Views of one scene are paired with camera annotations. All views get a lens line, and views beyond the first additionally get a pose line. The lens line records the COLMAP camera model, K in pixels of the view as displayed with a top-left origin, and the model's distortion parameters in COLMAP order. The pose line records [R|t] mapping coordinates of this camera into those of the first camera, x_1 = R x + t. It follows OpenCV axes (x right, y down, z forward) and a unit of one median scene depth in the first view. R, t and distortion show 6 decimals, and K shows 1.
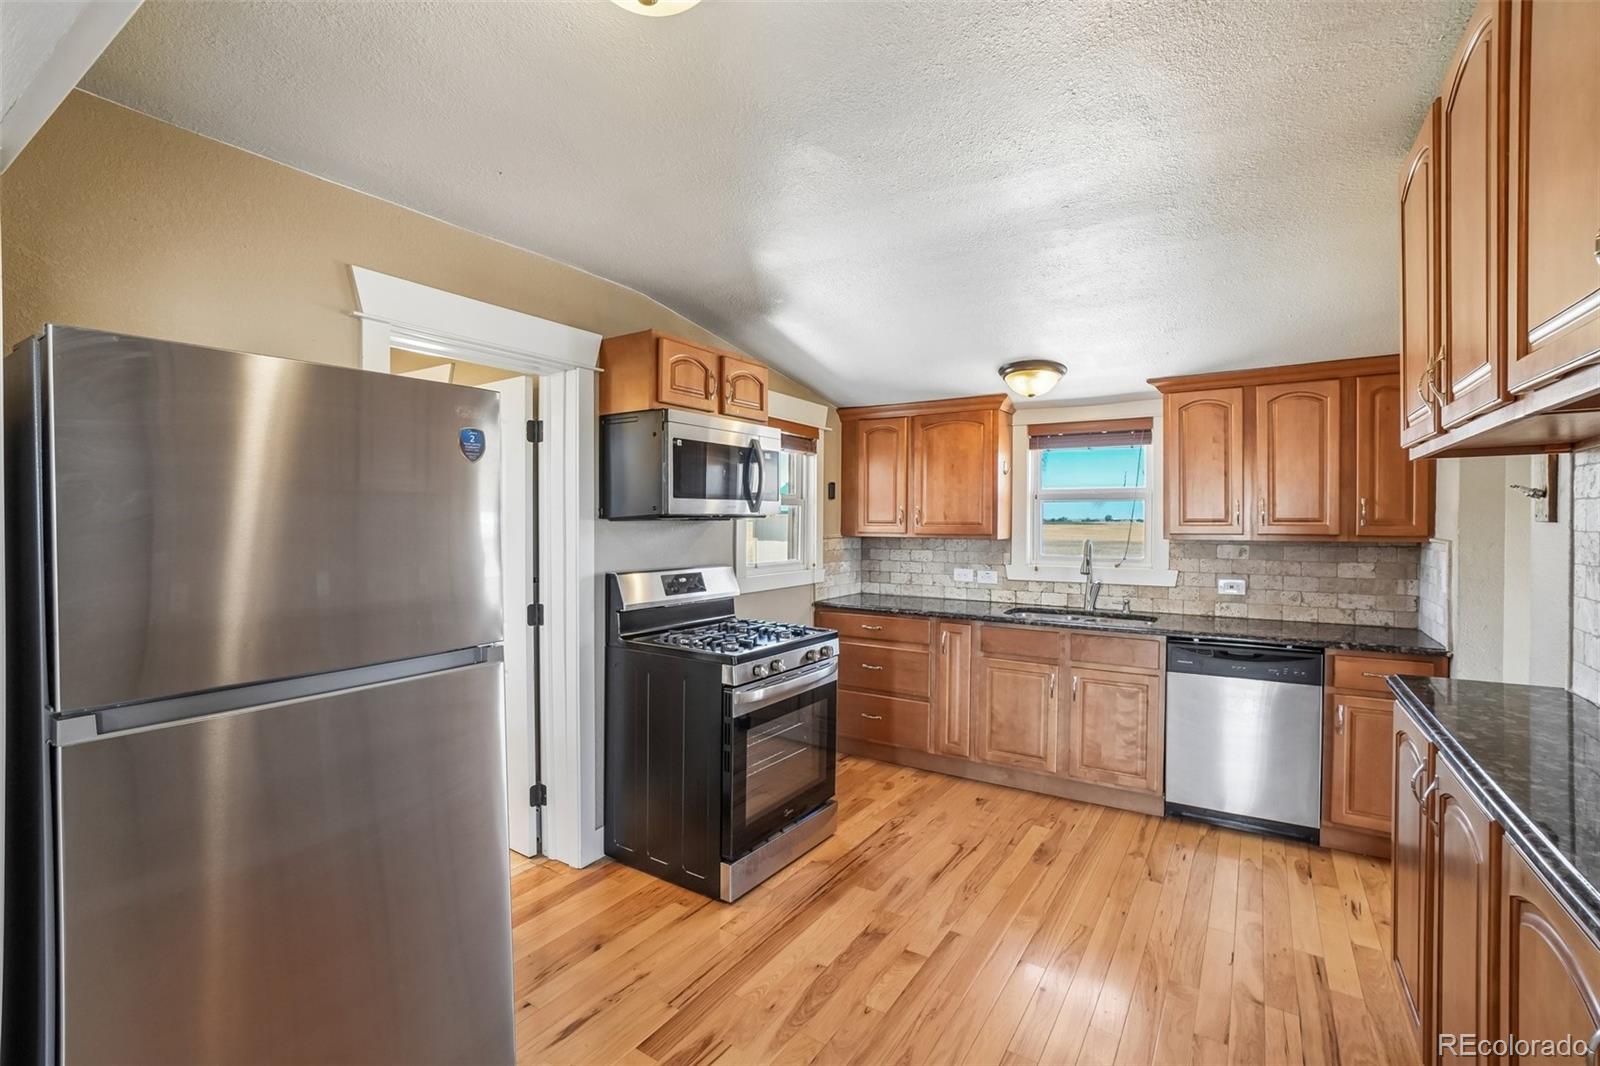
lens RADIAL K [[729.0, 0, 777.8], [0, 729.0, 523.7], [0, 0, 1]] dist [-0.063364, 0.019746]
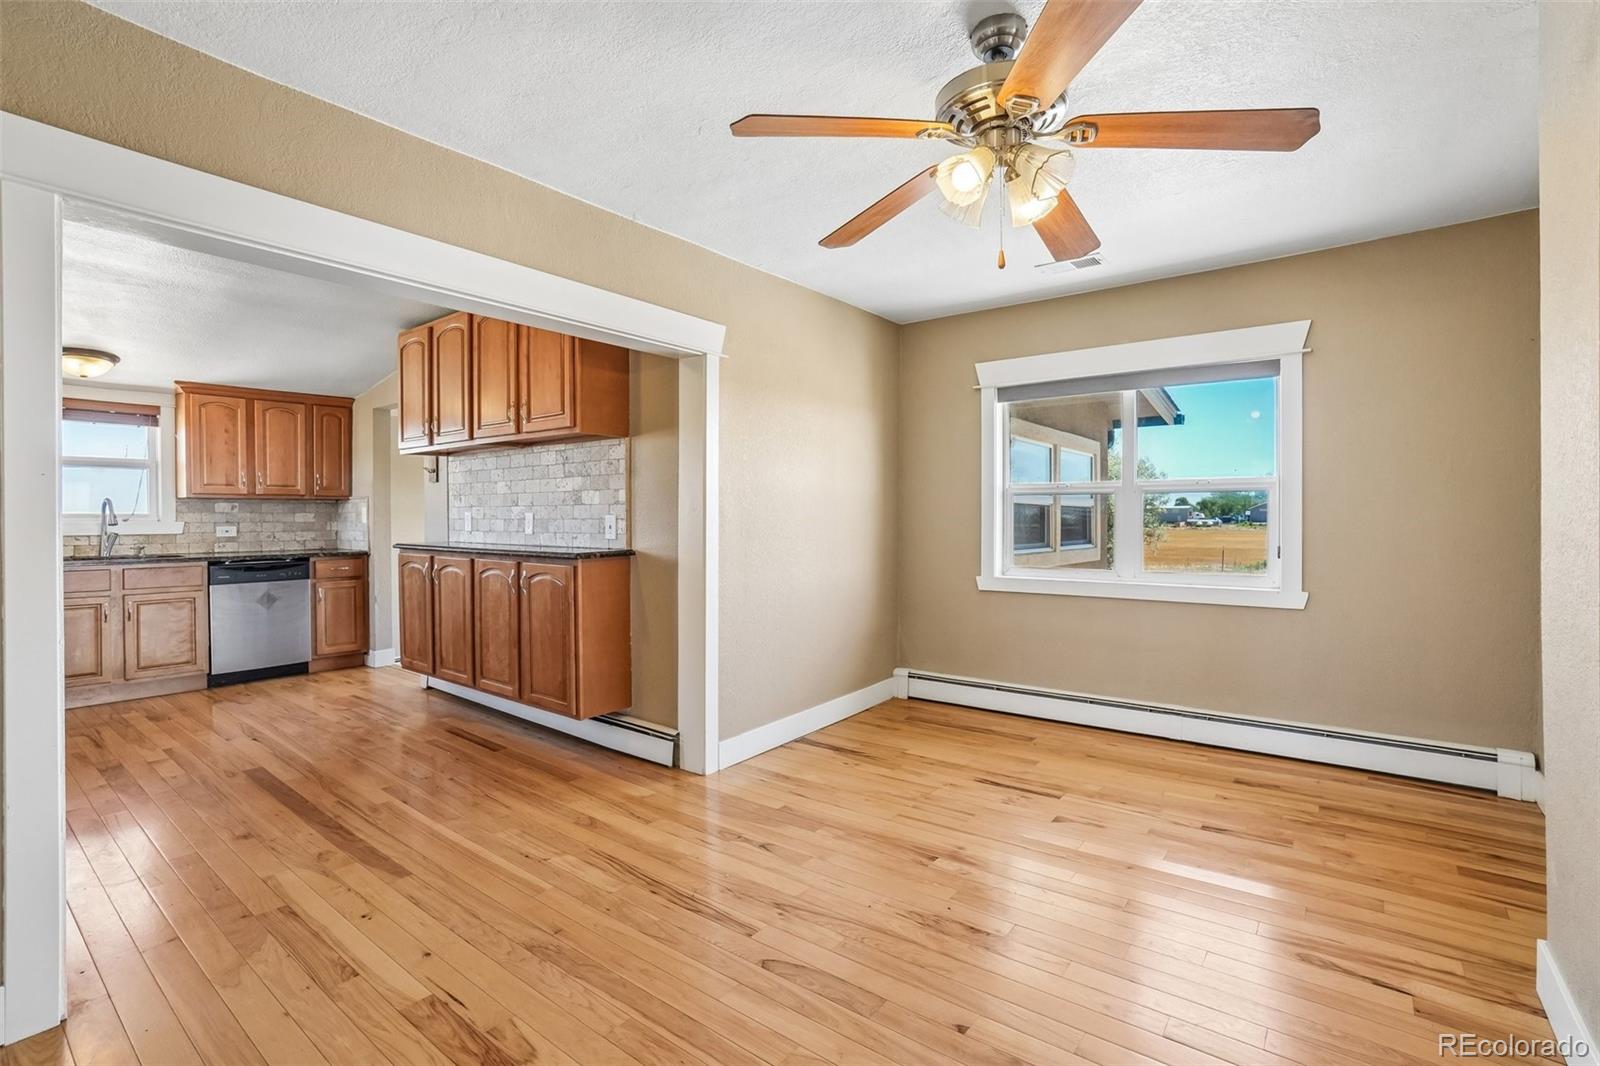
lens RADIAL K [[711.2, 0, 805.8], [0, 711.2, 527.0], [0, 0, 1]] dist [-0.050998, 0.016979]
pose [[0.050548, -0.016139, 0.998591, -0.744158], [0.008283, 0.999842, 0.015740, 0.068863], [-0.998687, 0.007475, 0.050674, -0.270636]]
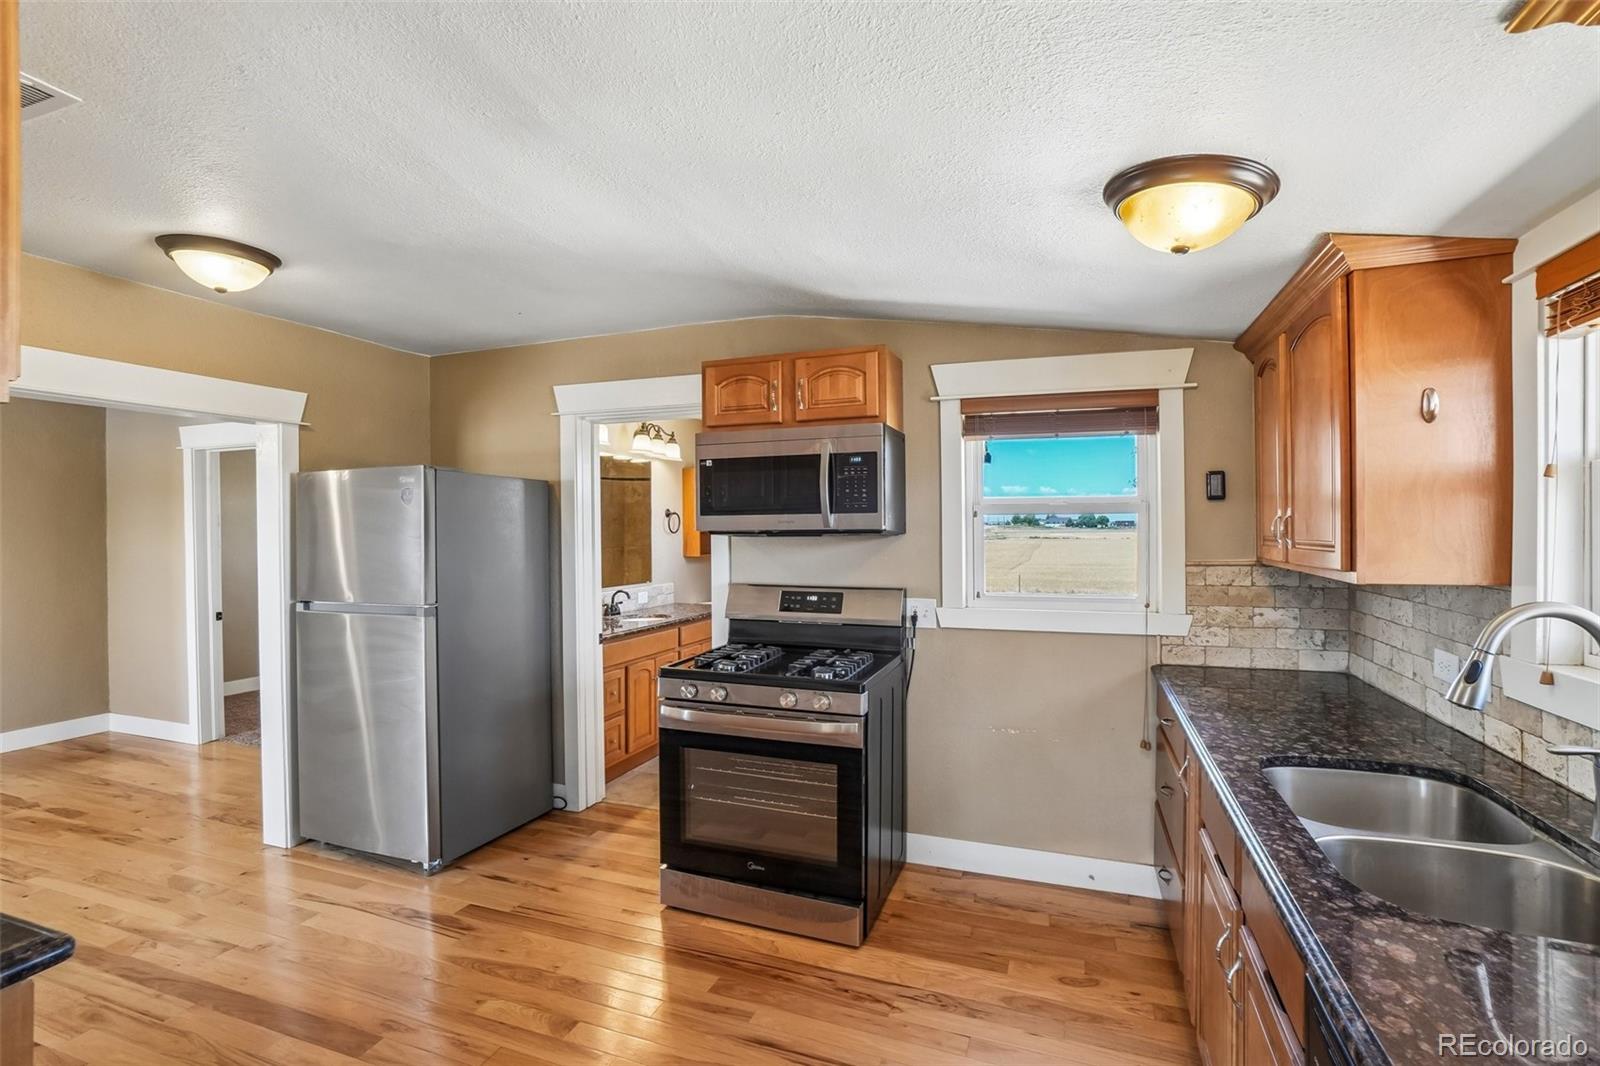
lens RADIAL K [[717.8, 0, 800.0], [0, 717.8, 533.0], [0, 0, 1]] dist [-0.041836, 0.018422]
pose [[0.240811, -0.000396, -0.970572, 0.707634], [-0.001755, 0.999998, -0.000843, -0.006884], [0.970571, 0.001906, 0.240809, 0.679820]]
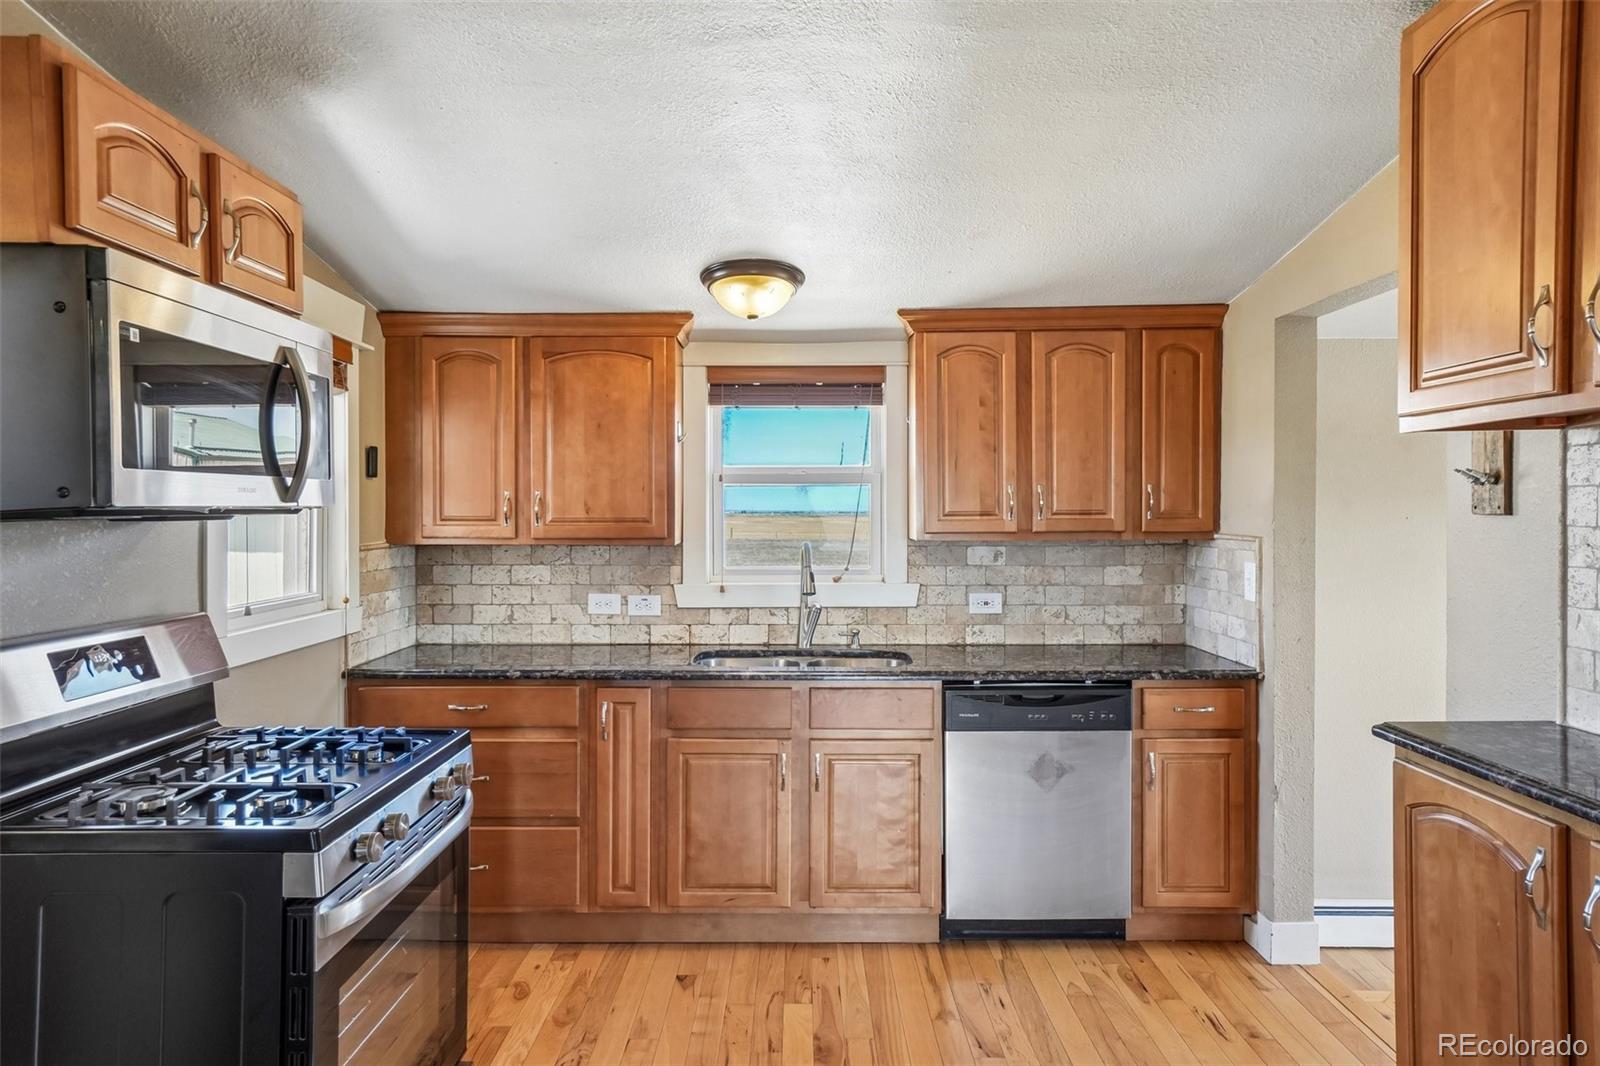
lens RADIAL K [[1031.1, 0, 808.1], [0, 1031.1, 525.1], [0, 0, 1]] dist [0.009451, 0.002462]
pose [[0.824608, -0.011895, 0.565579, -0.120115], [0.007620, 0.999922, 0.009920, -0.004313], [-0.565653, -0.003871, 0.824634, 0.229968]]
